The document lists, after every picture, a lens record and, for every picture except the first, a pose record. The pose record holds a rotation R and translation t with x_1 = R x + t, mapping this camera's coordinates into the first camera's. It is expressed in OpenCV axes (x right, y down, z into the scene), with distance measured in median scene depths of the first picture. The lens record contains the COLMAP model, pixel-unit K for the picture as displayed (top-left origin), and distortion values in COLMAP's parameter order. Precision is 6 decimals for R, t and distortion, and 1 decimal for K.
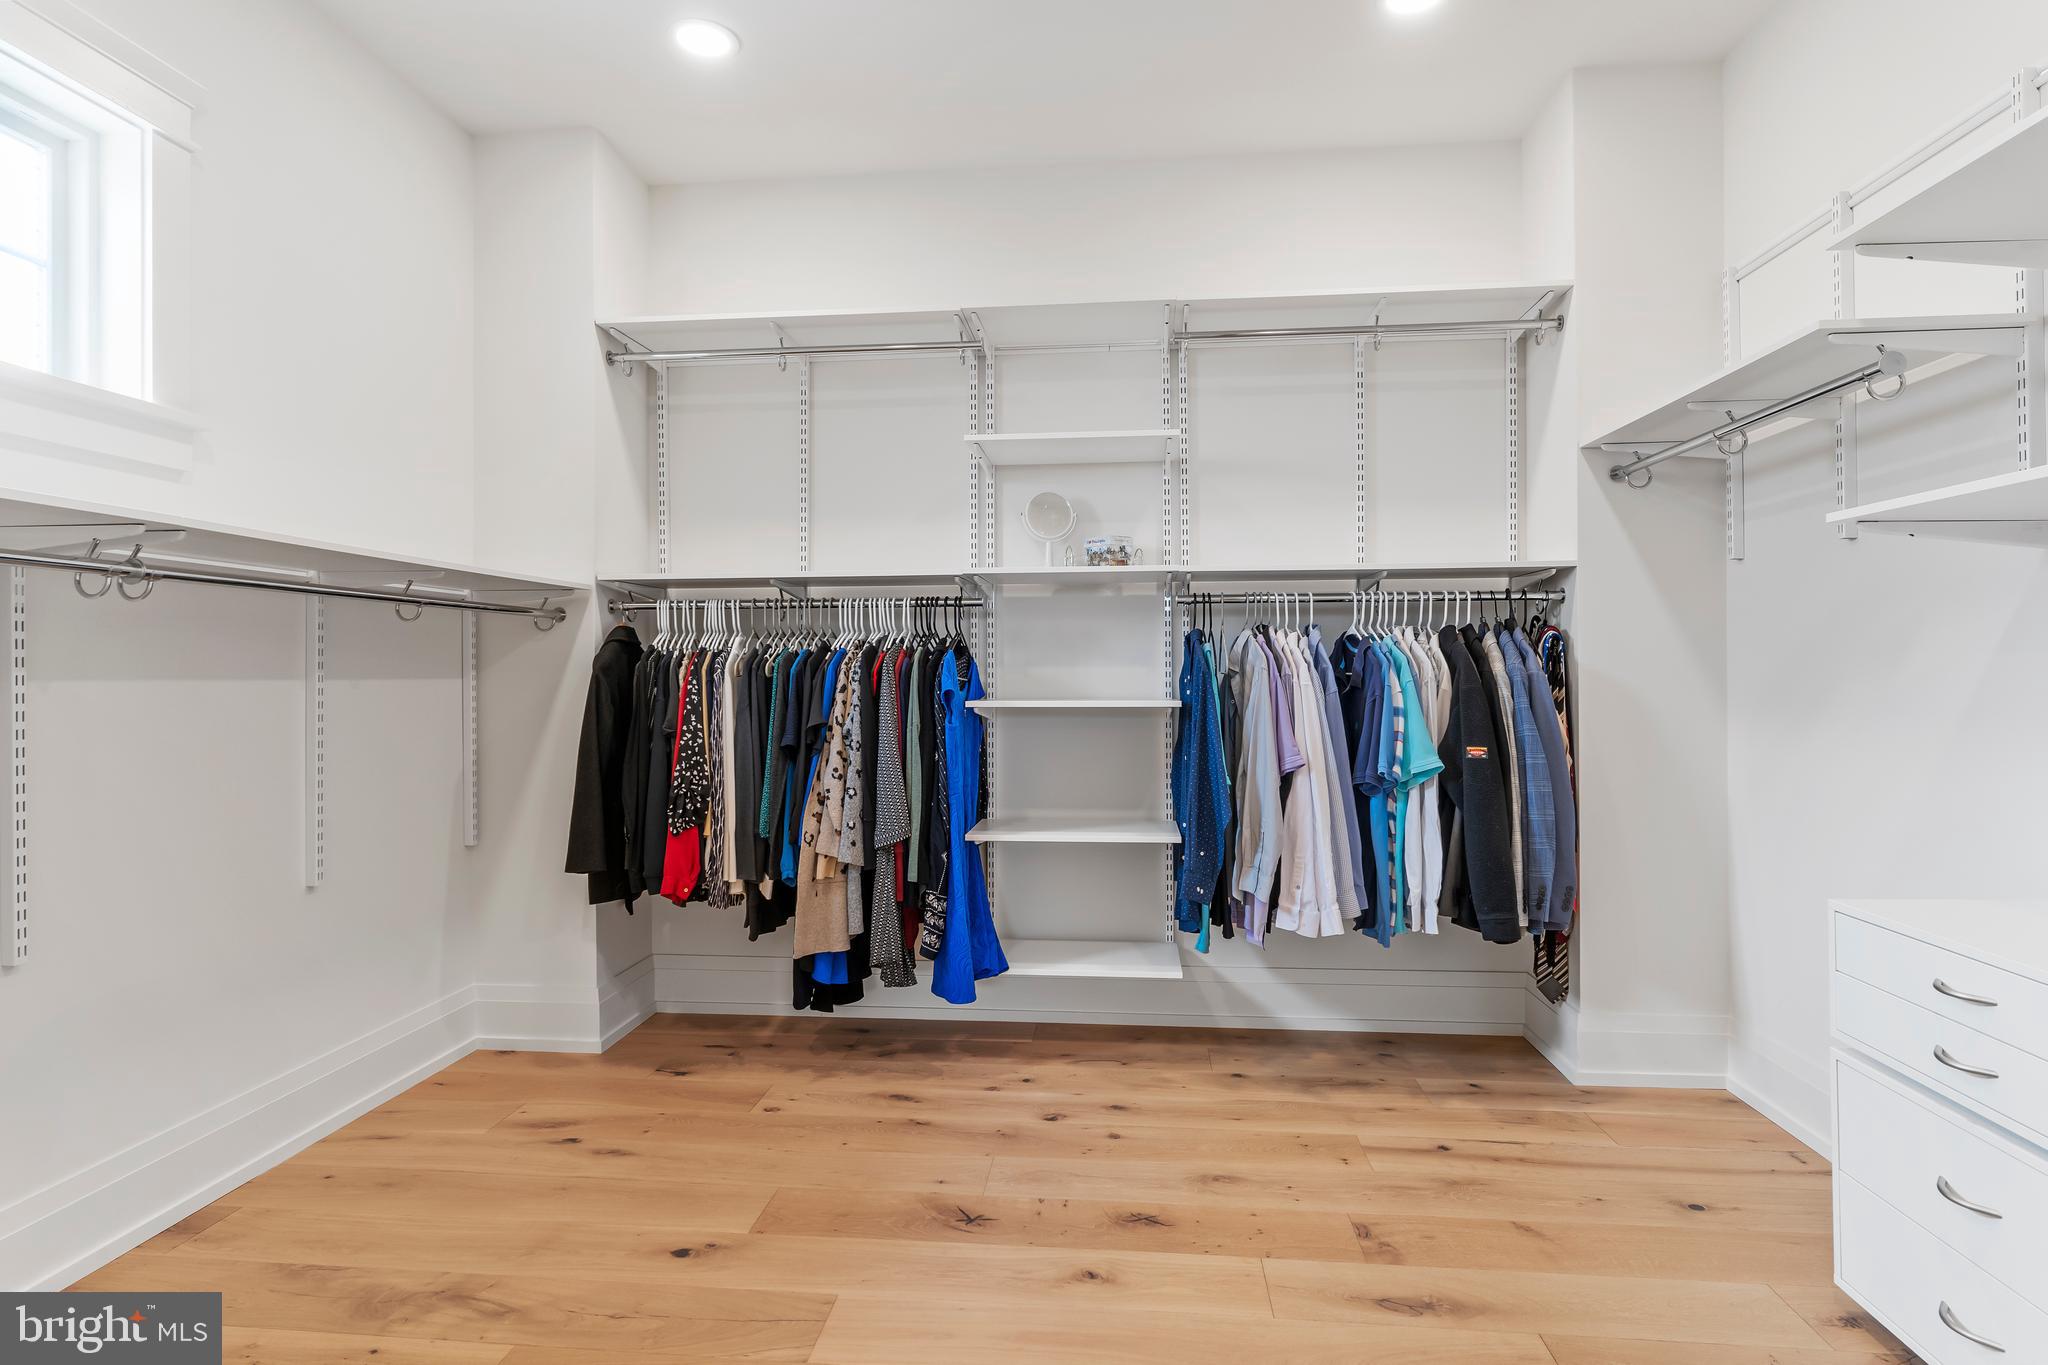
lens RADIAL K [[1045.6, 0, 1022.2], [0, 1045.6, 679.9], [0, 0, 1]] dist [-0.003537, -0.000546]
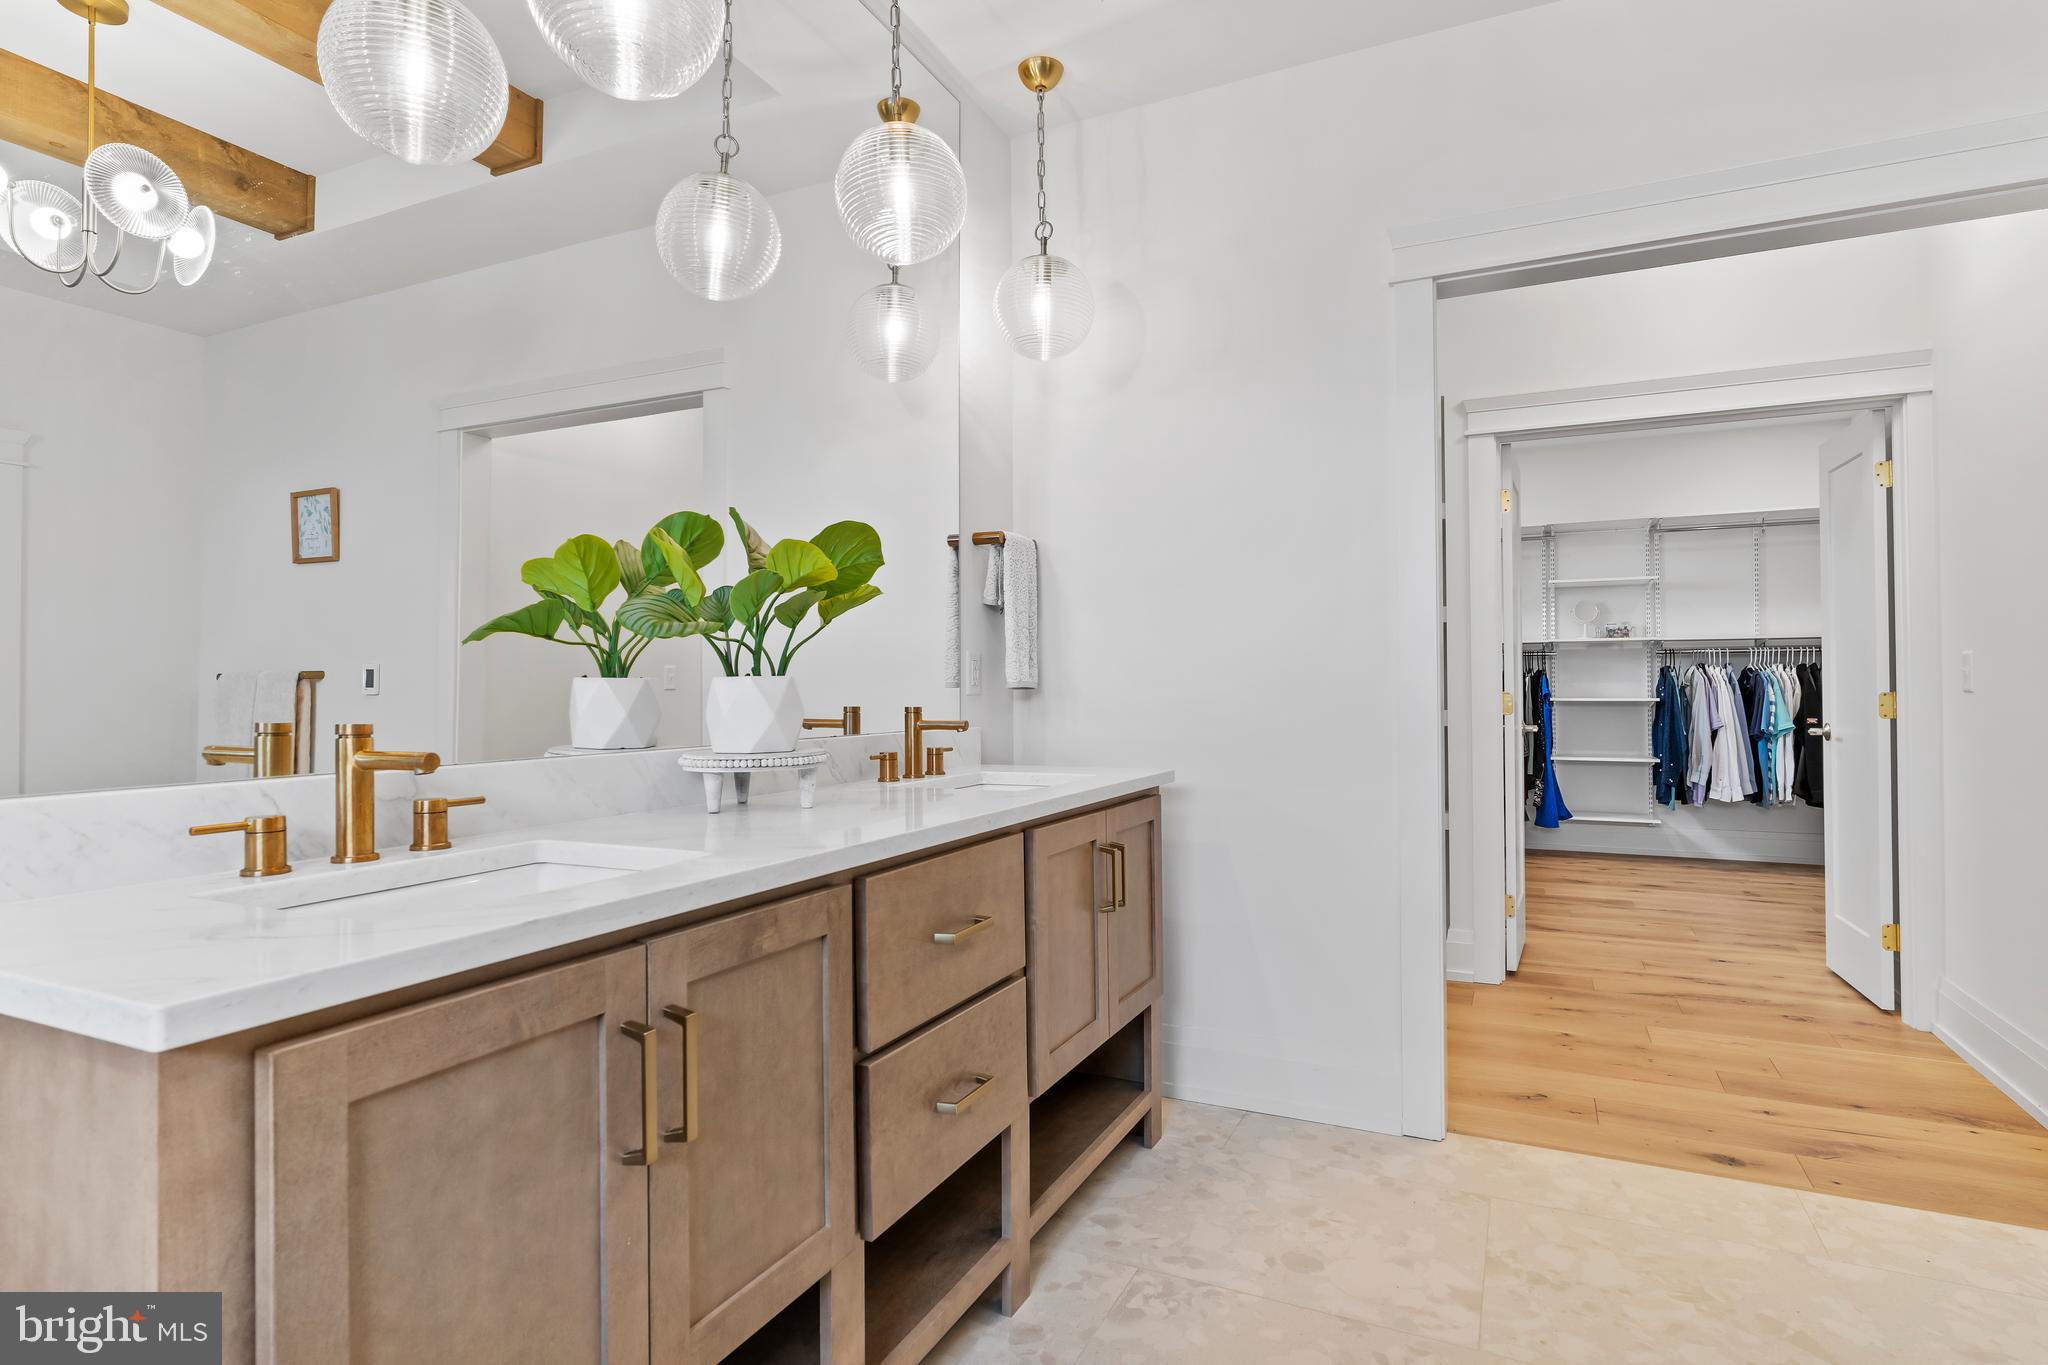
lens RADIAL K [[1045.6, 0, 1024.5], [0, 1045.6, 685.3], [0, 0, 1]] dist [-0.003537, -0.000546]
pose [[0.940851, 0.000498, -0.338821, -0.375094], [-0.007119, 0.999807, -0.018299, 0.043430], [0.338747, 0.019628, 0.940673, -1.585941]]
